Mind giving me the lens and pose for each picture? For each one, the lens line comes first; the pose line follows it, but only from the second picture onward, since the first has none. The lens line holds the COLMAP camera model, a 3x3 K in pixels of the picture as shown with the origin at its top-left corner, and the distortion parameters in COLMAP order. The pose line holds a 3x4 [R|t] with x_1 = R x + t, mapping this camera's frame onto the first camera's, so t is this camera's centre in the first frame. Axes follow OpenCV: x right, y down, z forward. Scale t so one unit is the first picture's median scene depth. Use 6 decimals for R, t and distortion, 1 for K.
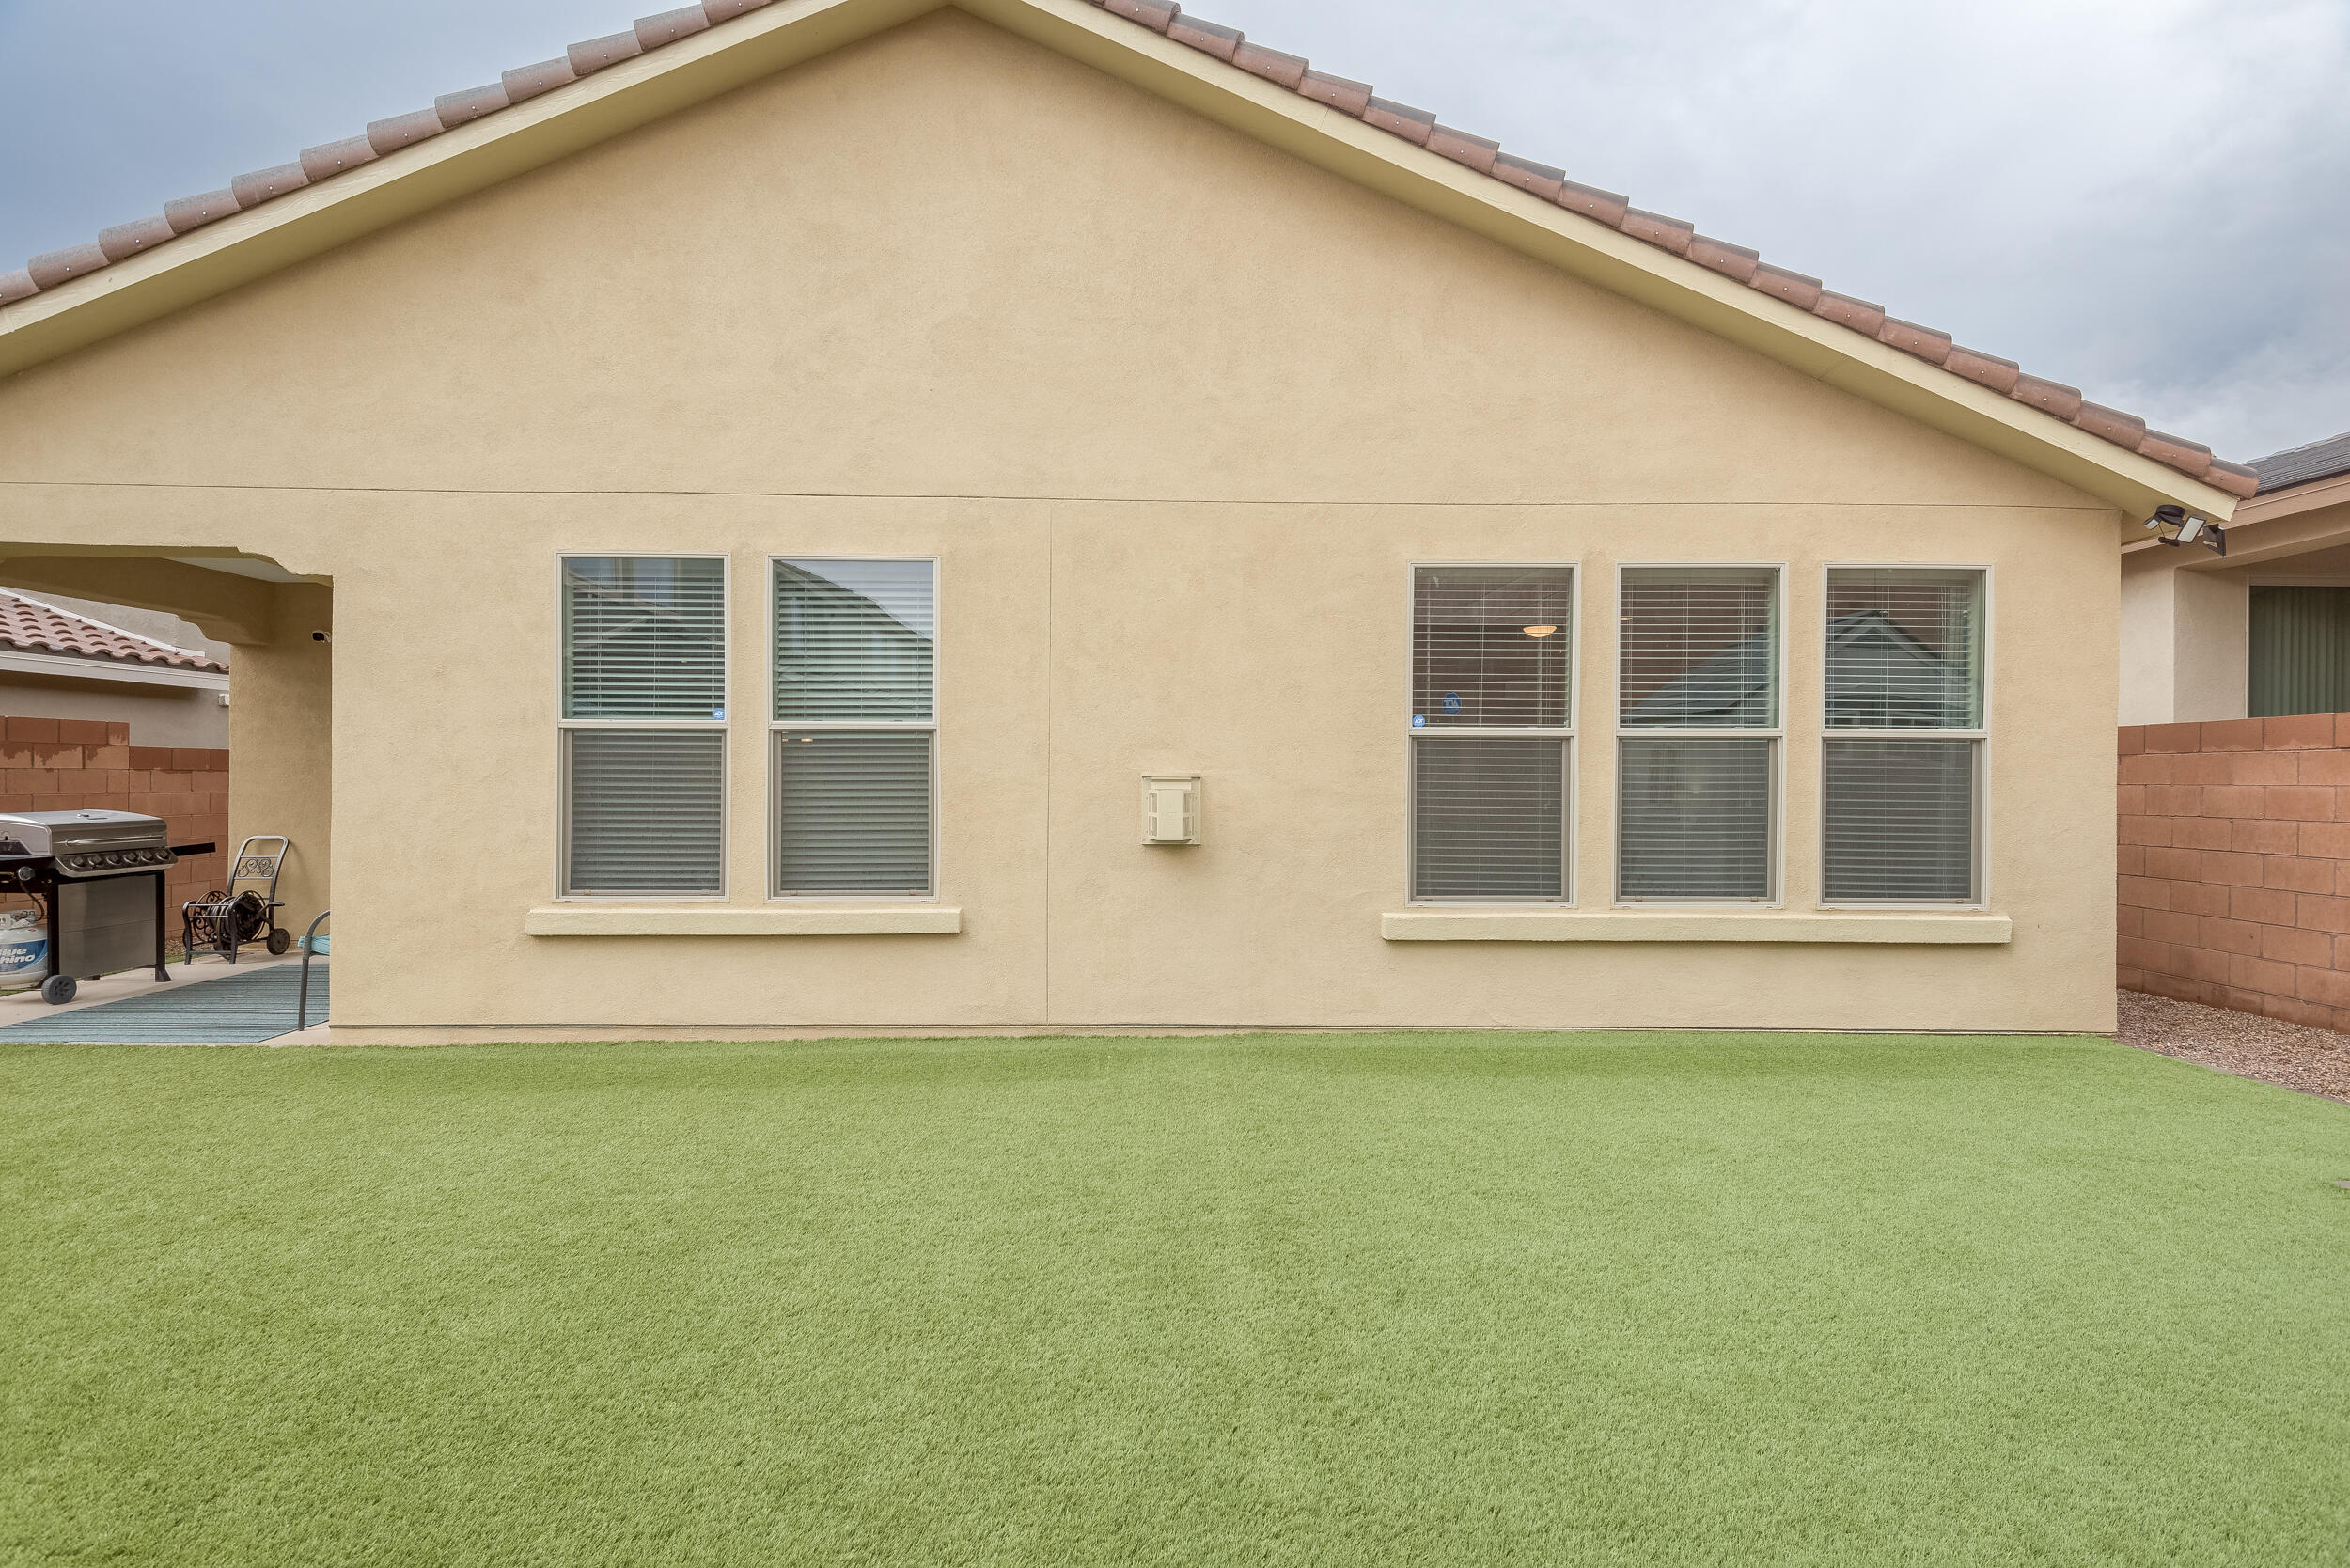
lens RADIAL K [[1159.0, 0, 1179.7], [0, 1159.0, 784.2], [0, 0, 1]] dist [0.016613, -0.002310]
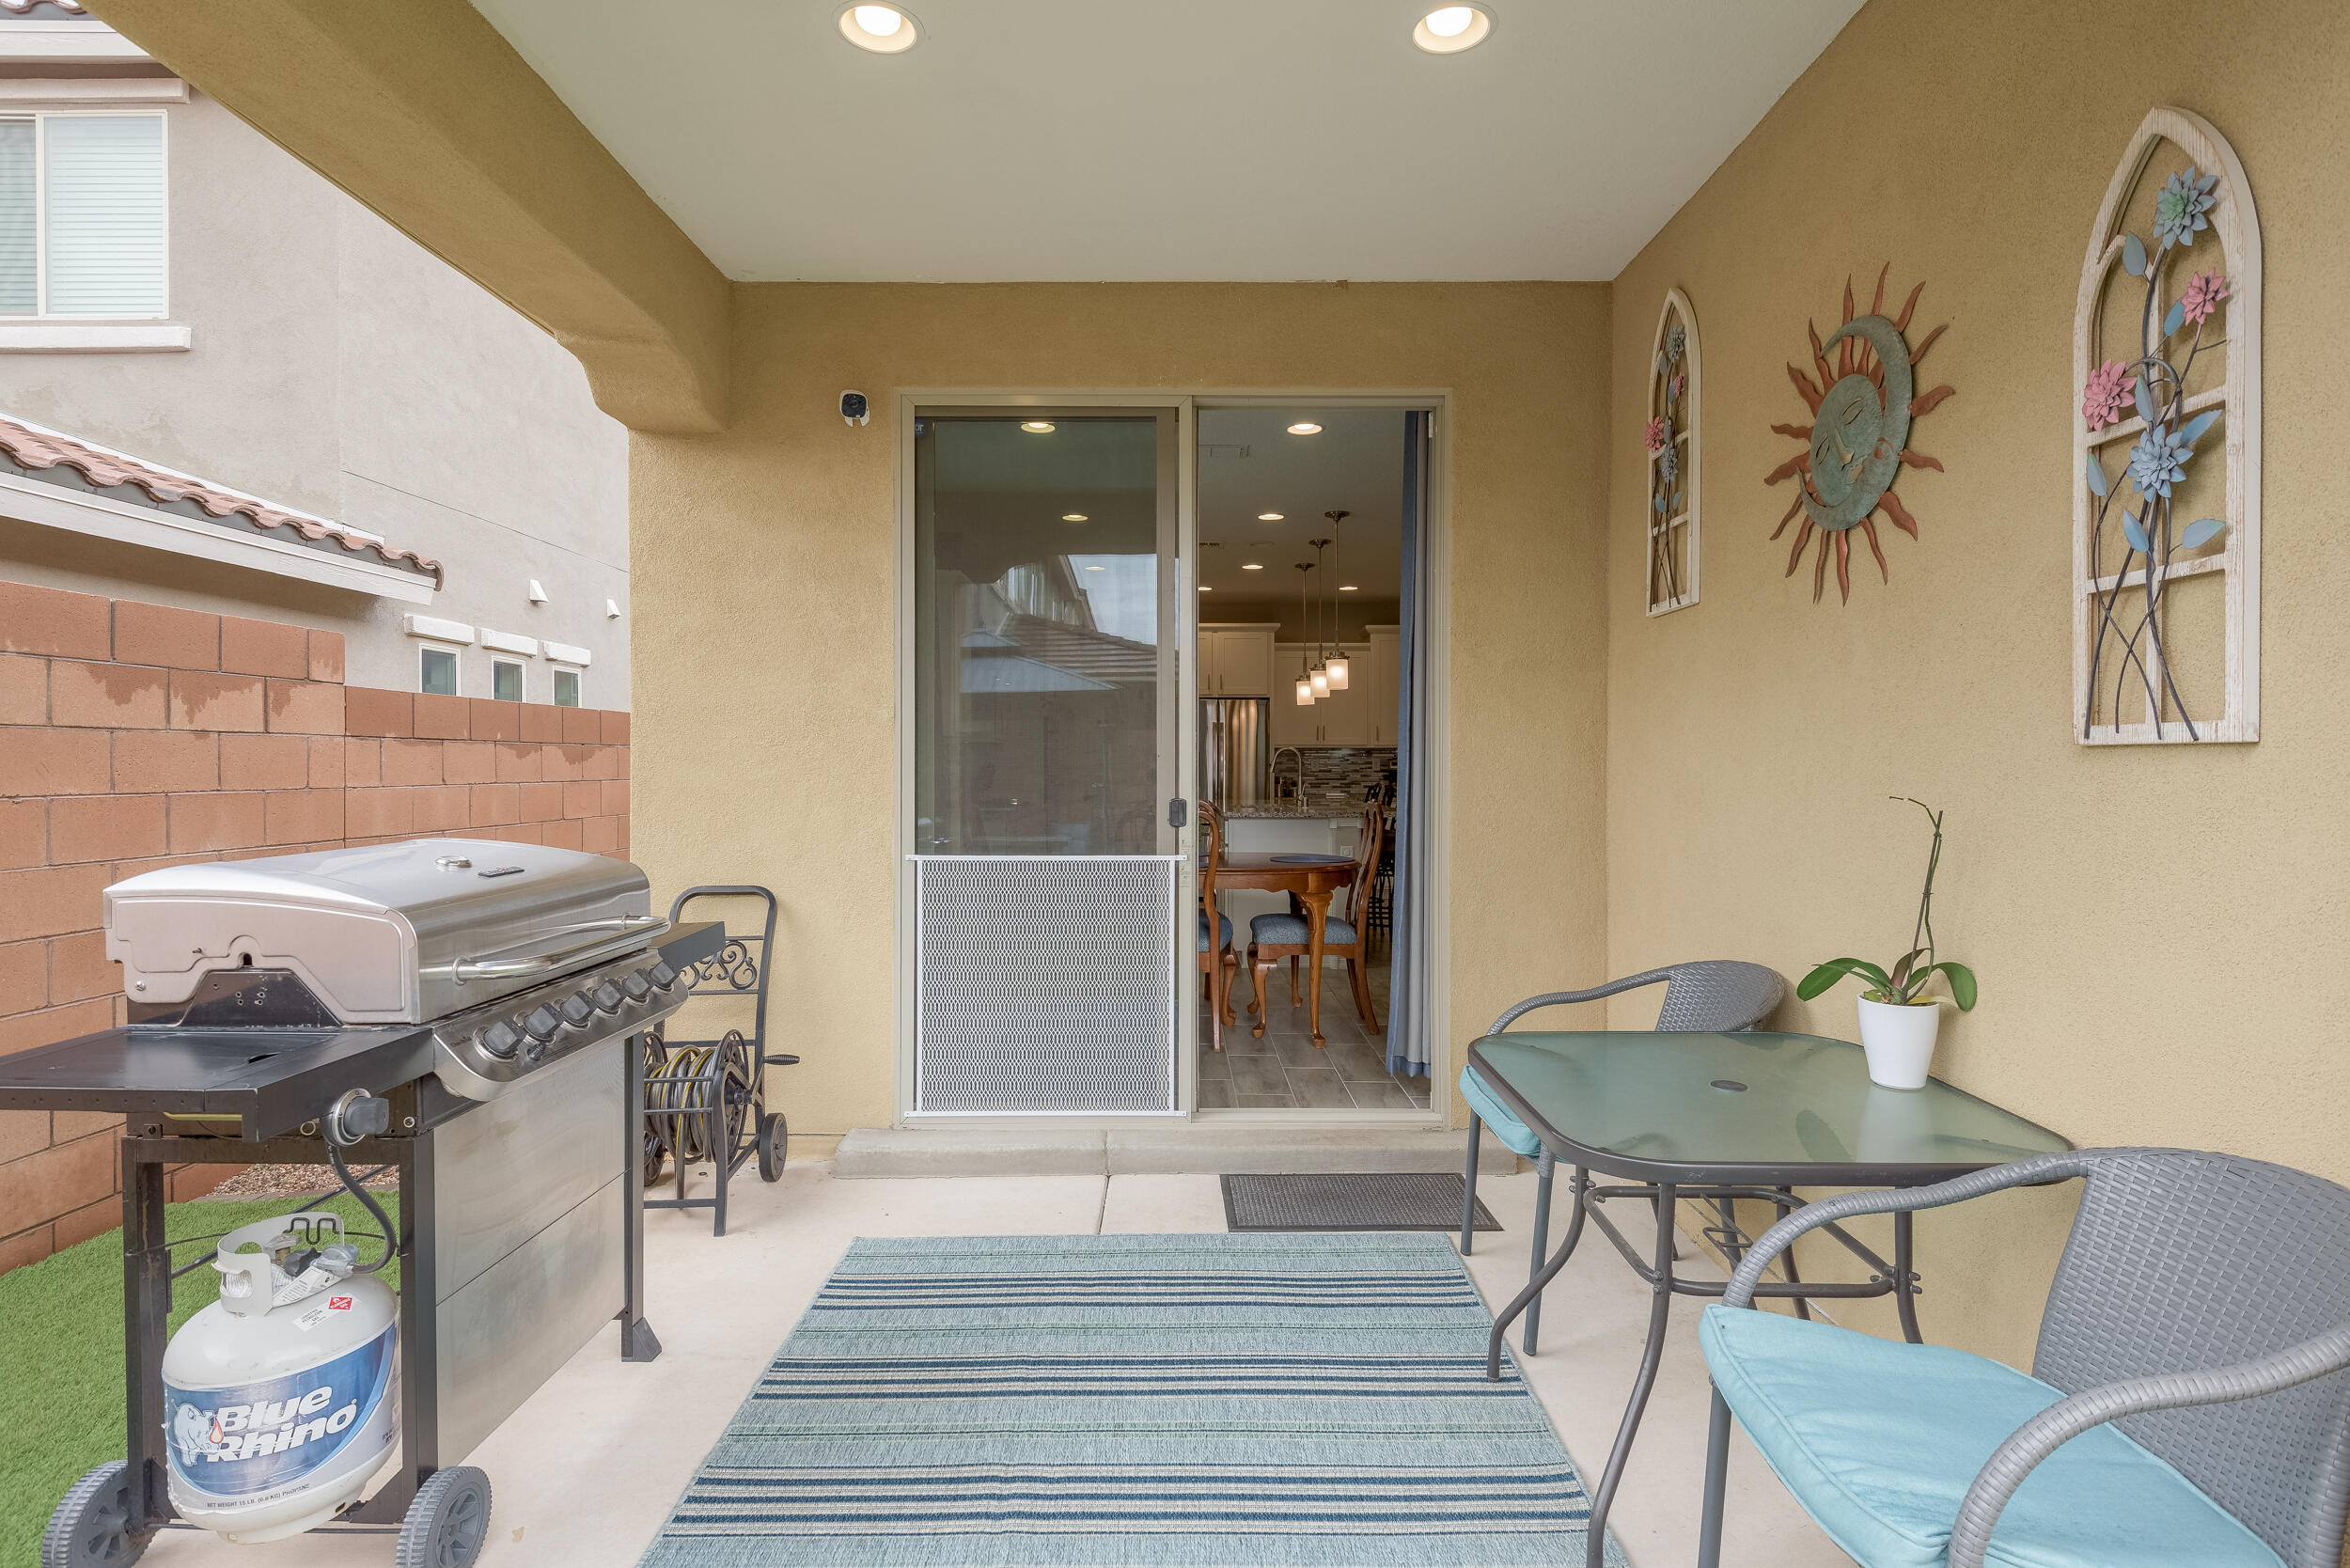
lens RADIAL K [[1224.5, 0, 1171.9], [0, 1224.5, 761.8], [0, 0, 1]] dist [0.024453, -0.000444]
pose [[0.999766, -0.005654, -0.020897, -0.790516], [0.005504, 0.999959, -0.007237, 0.005224], [0.020937, 0.007120, 0.999755, 0.729561]]
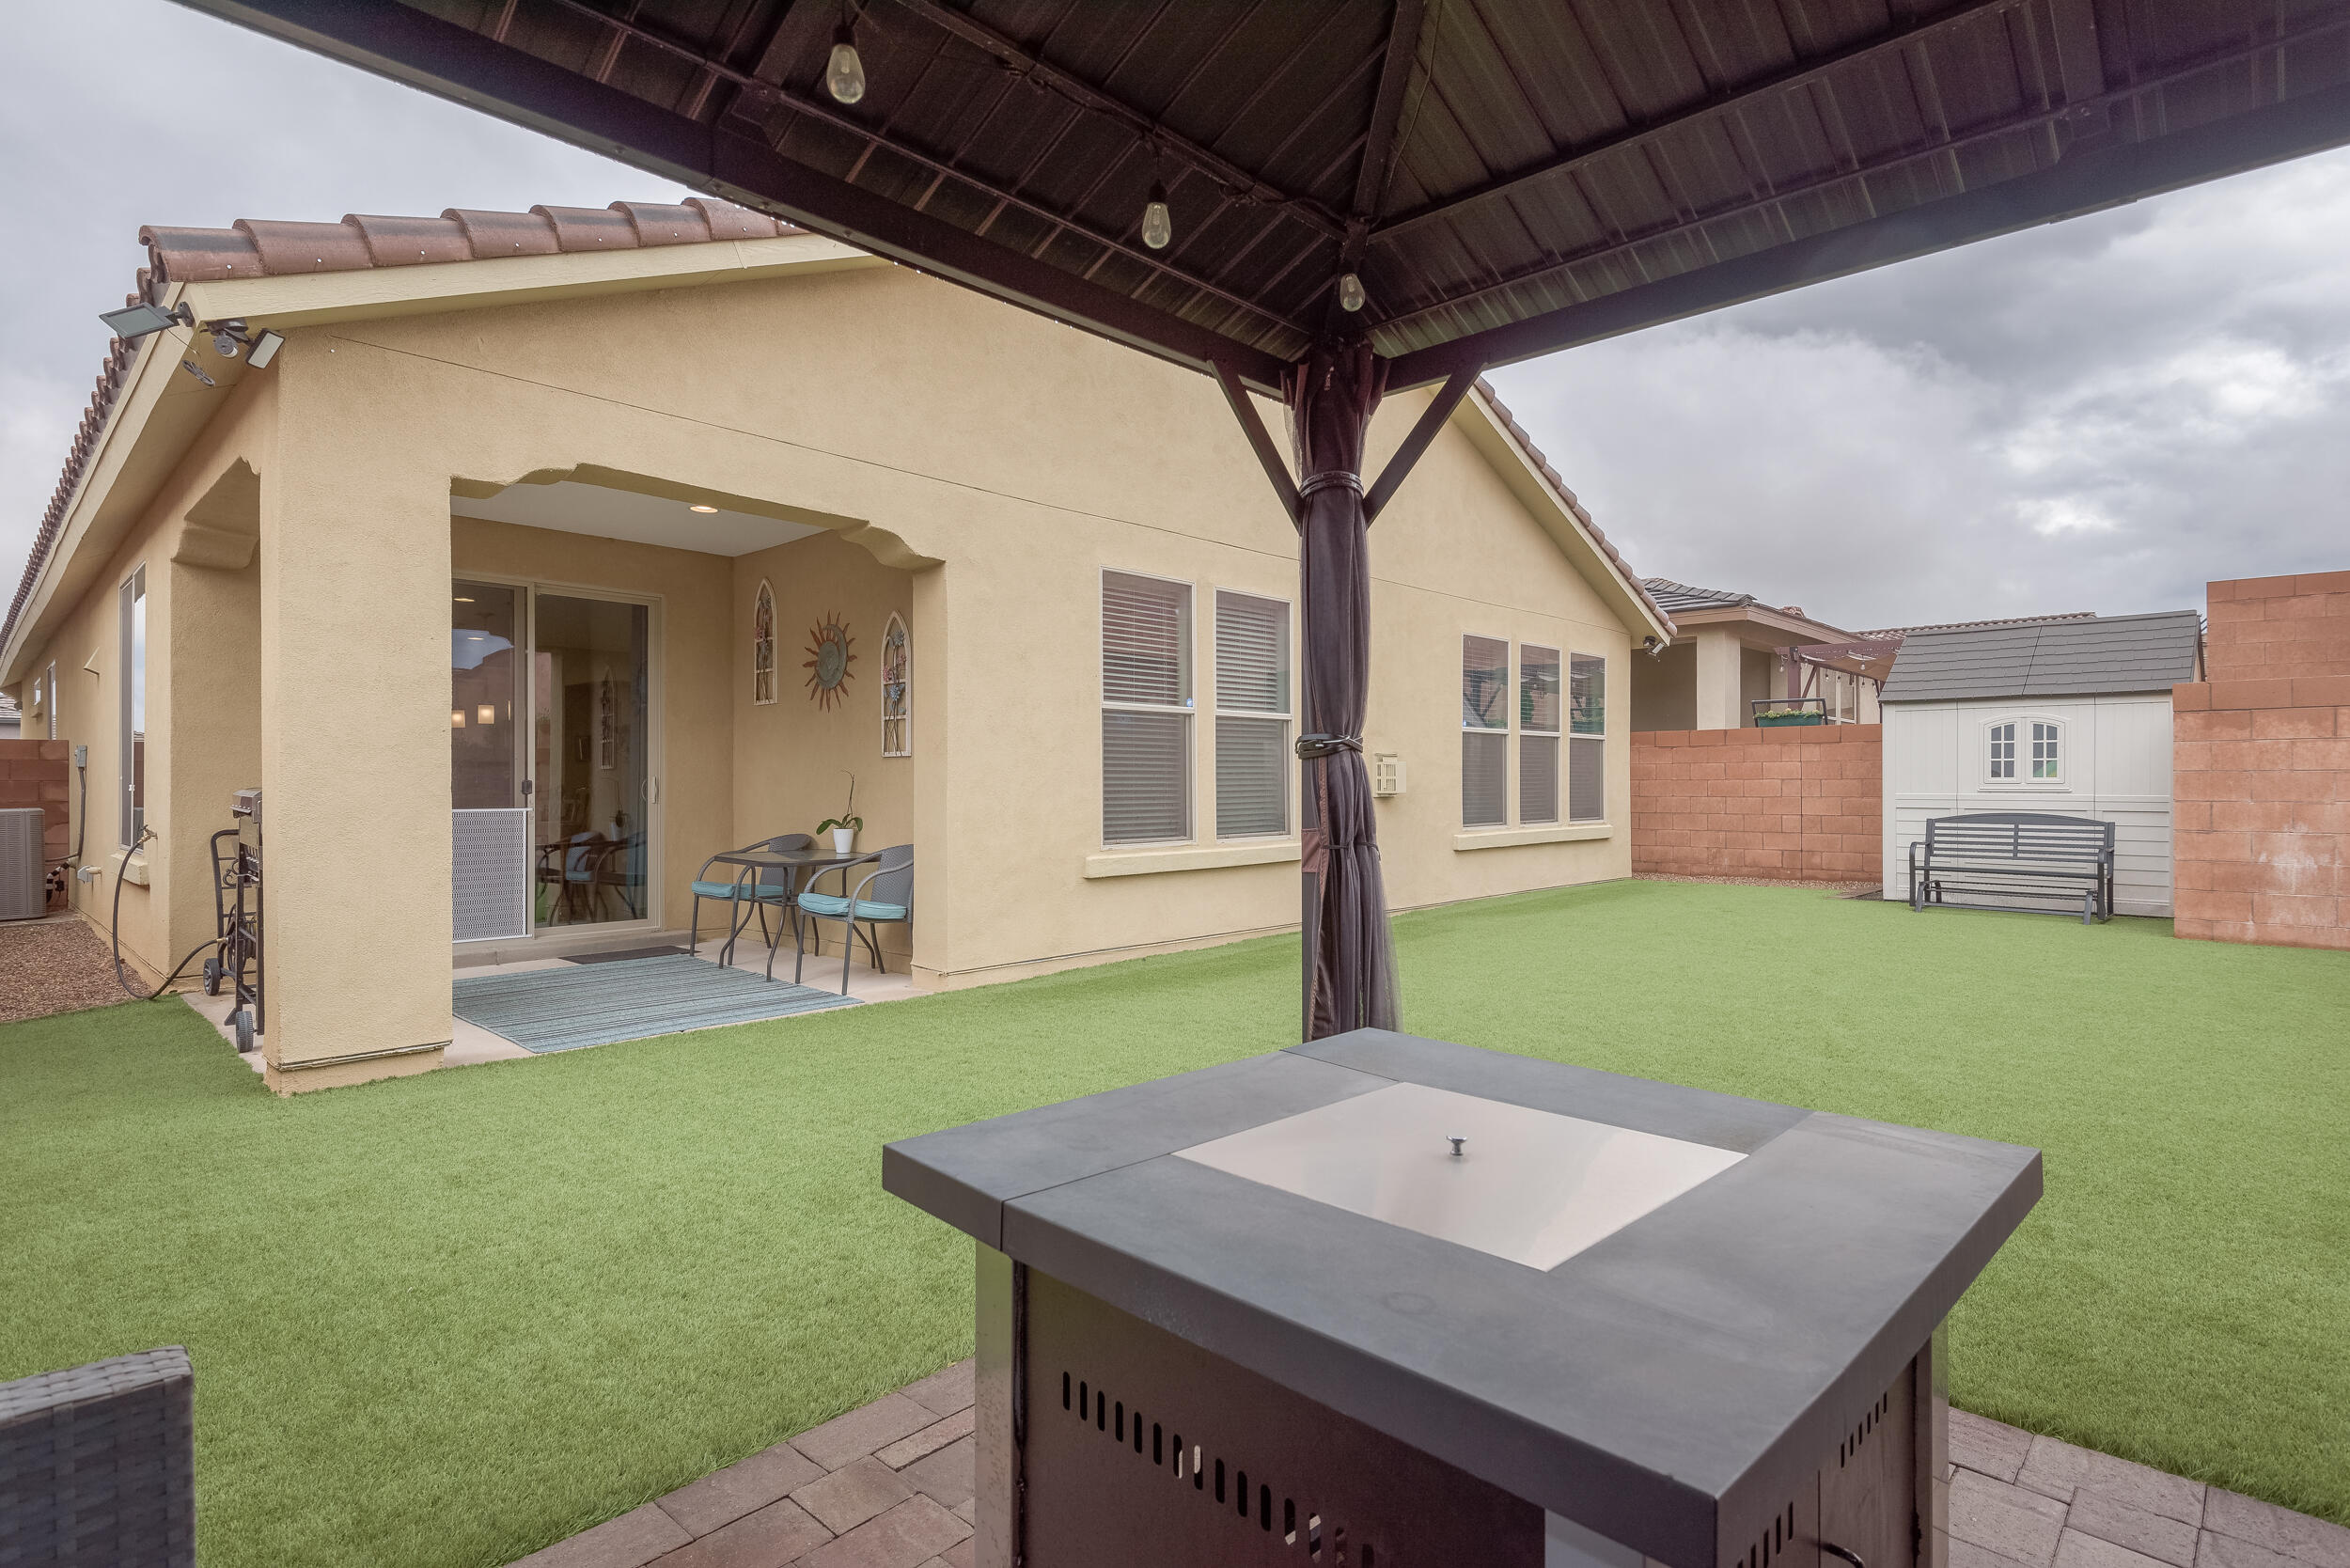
lens RADIAL K [[1159.0, 0, 1169.8], [0, 1159.0, 782.6], [0, 0, 1]] dist [0.016613, -0.002310]
pose [[0.707628, -0.005883, 0.706561, -1.157677], [0.008378, 0.999965, -0.000064, 0.026513], [-0.706536, 0.005965, 0.707652, 0.074358]]
